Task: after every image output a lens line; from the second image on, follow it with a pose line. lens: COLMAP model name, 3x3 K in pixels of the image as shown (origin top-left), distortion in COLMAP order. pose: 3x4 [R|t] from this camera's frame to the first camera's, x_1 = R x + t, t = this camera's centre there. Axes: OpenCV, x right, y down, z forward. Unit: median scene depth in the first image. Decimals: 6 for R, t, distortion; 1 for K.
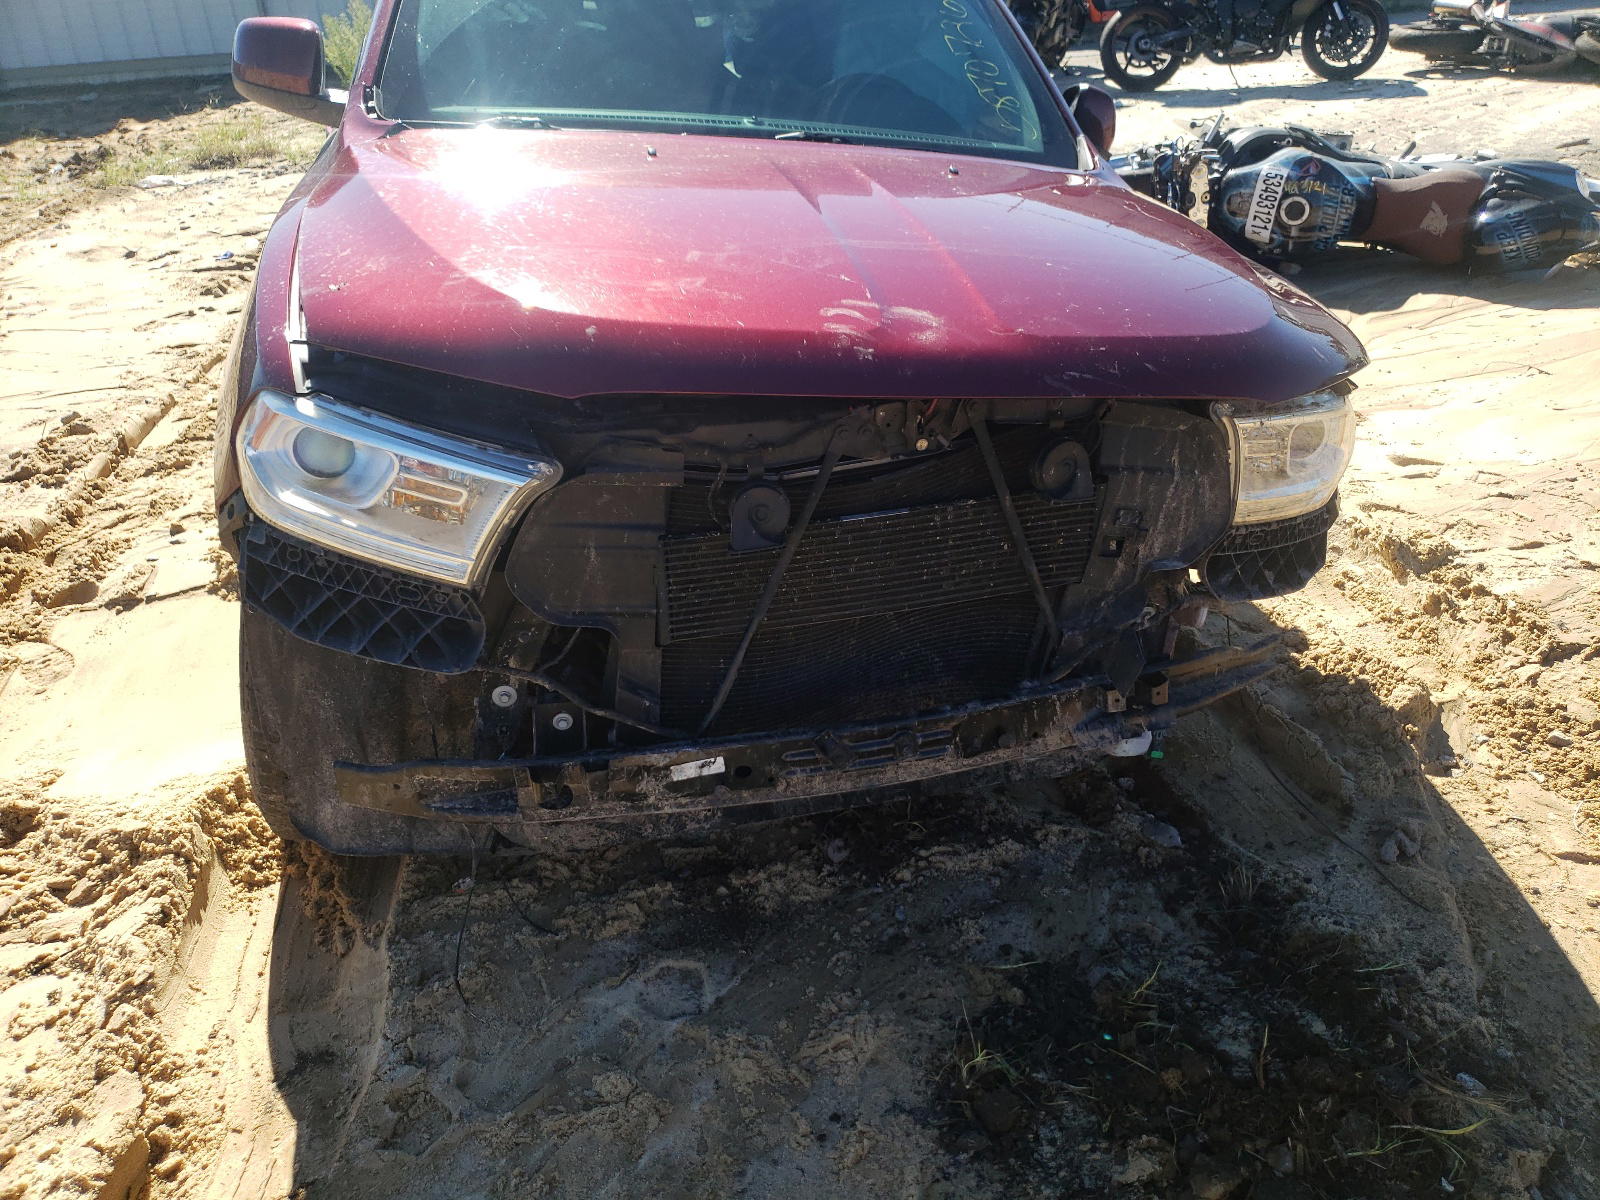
lens RADIAL K [[1285.7, 0, 797.5], [0, 1285.7, 389.9], [0, 0, 1]] dist [0.076103, -0.090247]
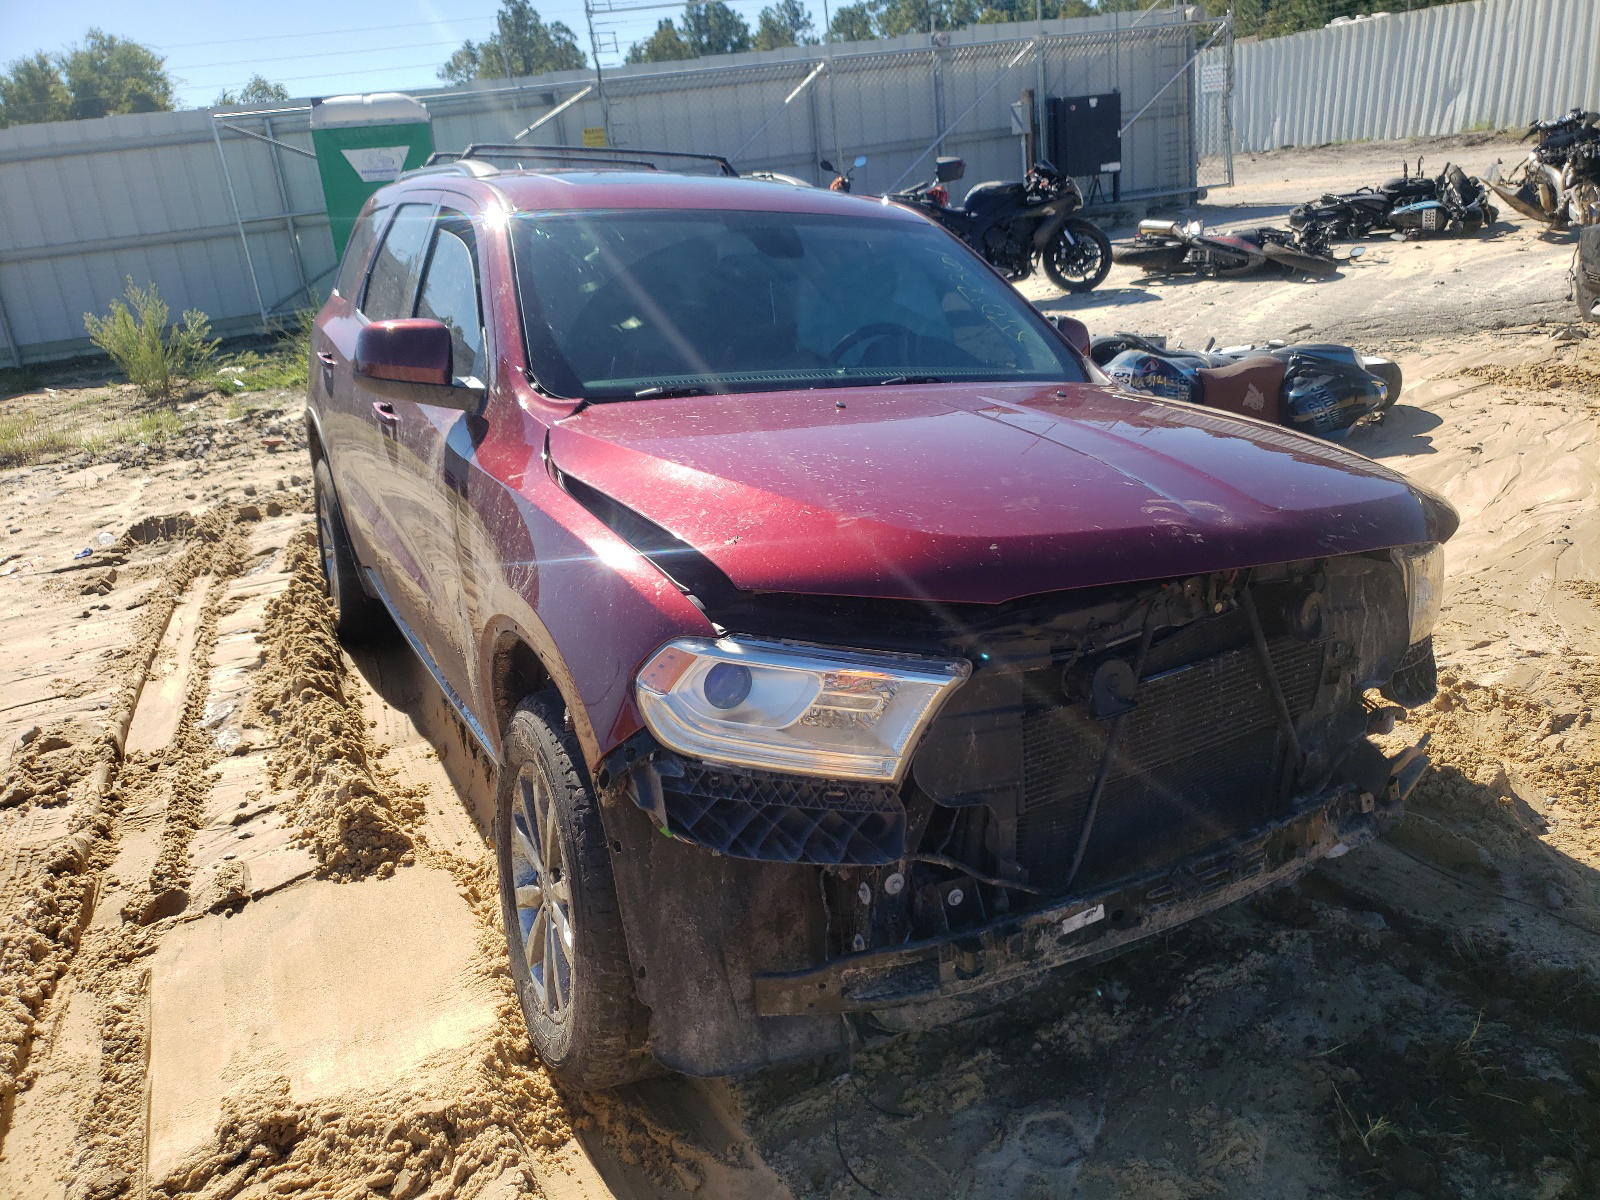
lens RADIAL K [[1220.0, 0, 800.7], [0, 1220.0, 392.2], [0, 0, 1]] dist [0.016557, -0.007675]
pose [[0.973905, -0.094418, 0.206385, -0.362407], [0.128780, 0.978687, -0.159962, -0.016776], [-0.186883, 0.182366, 0.965307, -0.063795]]
